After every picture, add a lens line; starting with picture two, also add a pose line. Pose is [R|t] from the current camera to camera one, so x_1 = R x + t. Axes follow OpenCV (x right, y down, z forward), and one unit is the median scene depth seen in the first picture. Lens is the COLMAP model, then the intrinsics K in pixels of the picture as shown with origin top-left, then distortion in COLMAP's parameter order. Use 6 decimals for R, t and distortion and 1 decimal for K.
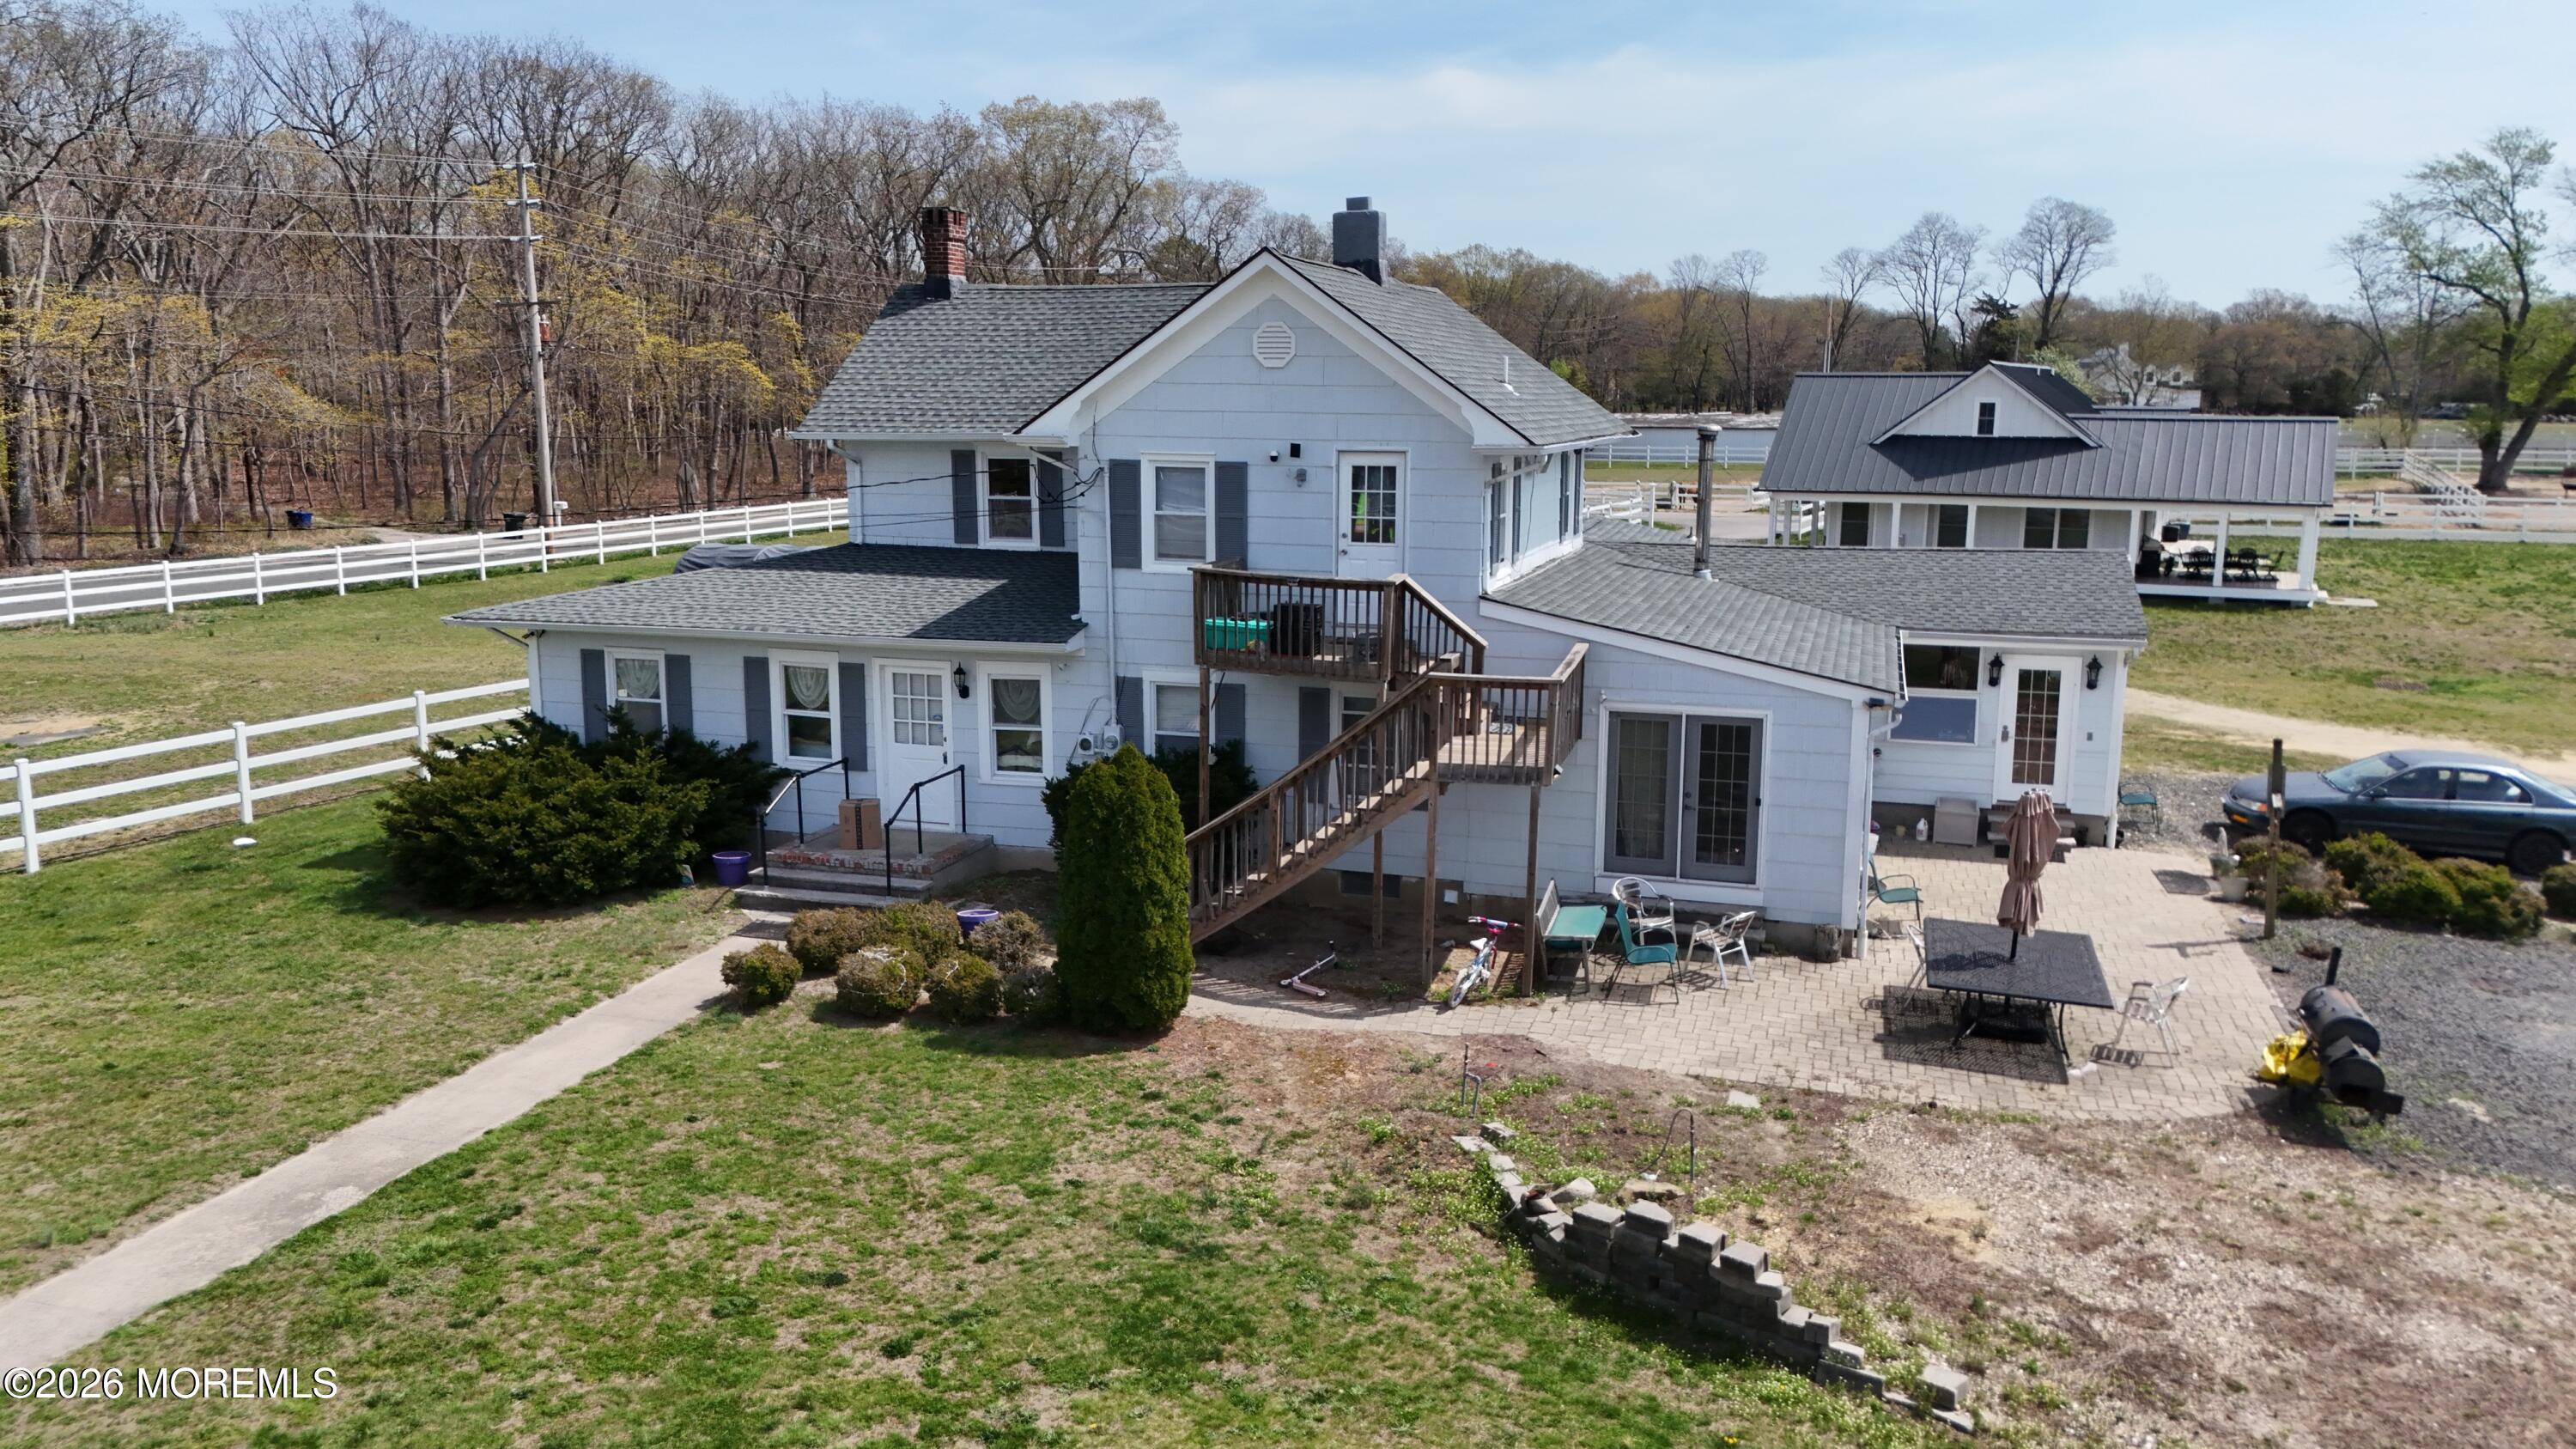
lens RADIAL K [[1863.3, 0, 1318.9], [0, 1863.3, 684.8], [0, 0, 1]] dist [0.085945, -0.069198]
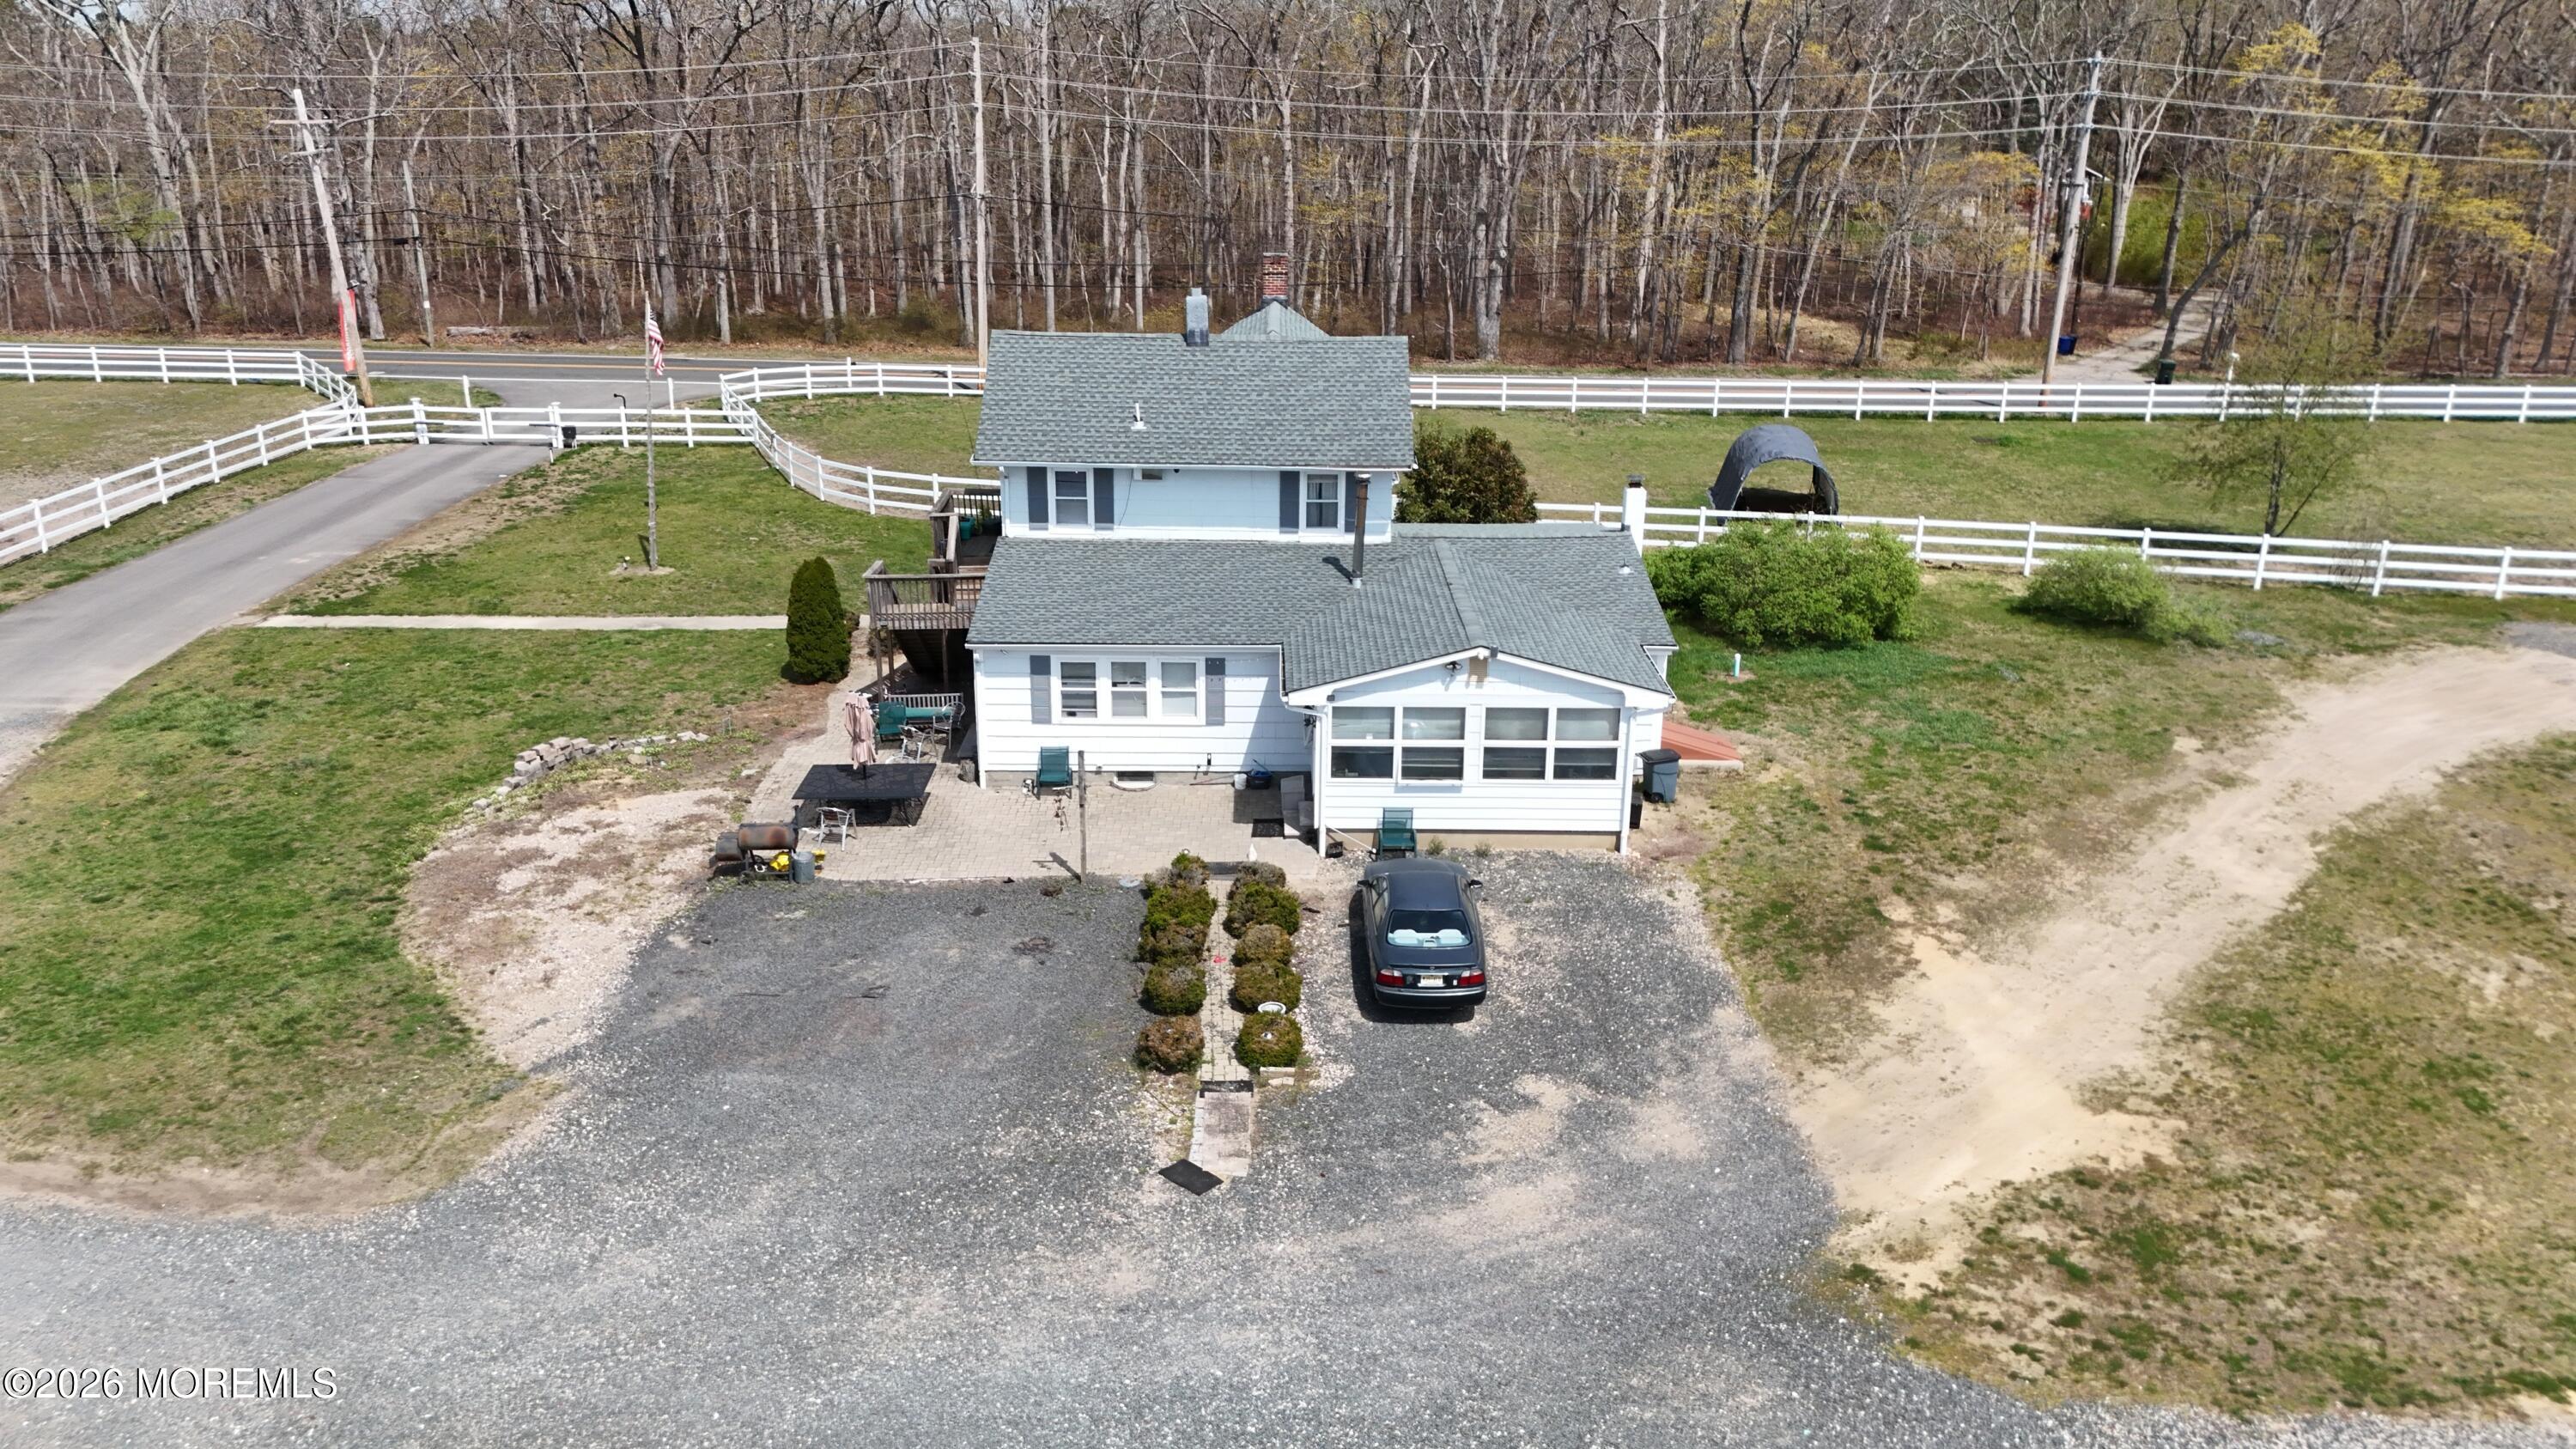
lens RADIAL K [[2038.8, 0, 1288.0], [0, 2038.8, 724.5], [0, 0, 1]] dist [-0.100896, -0.001312]
pose [[0.270215, 0.284875, -0.919690, 1.670638], [-0.152939, 0.955796, 0.251124, -0.328572], [0.950575, 0.072799, 0.301840, 0.623223]]
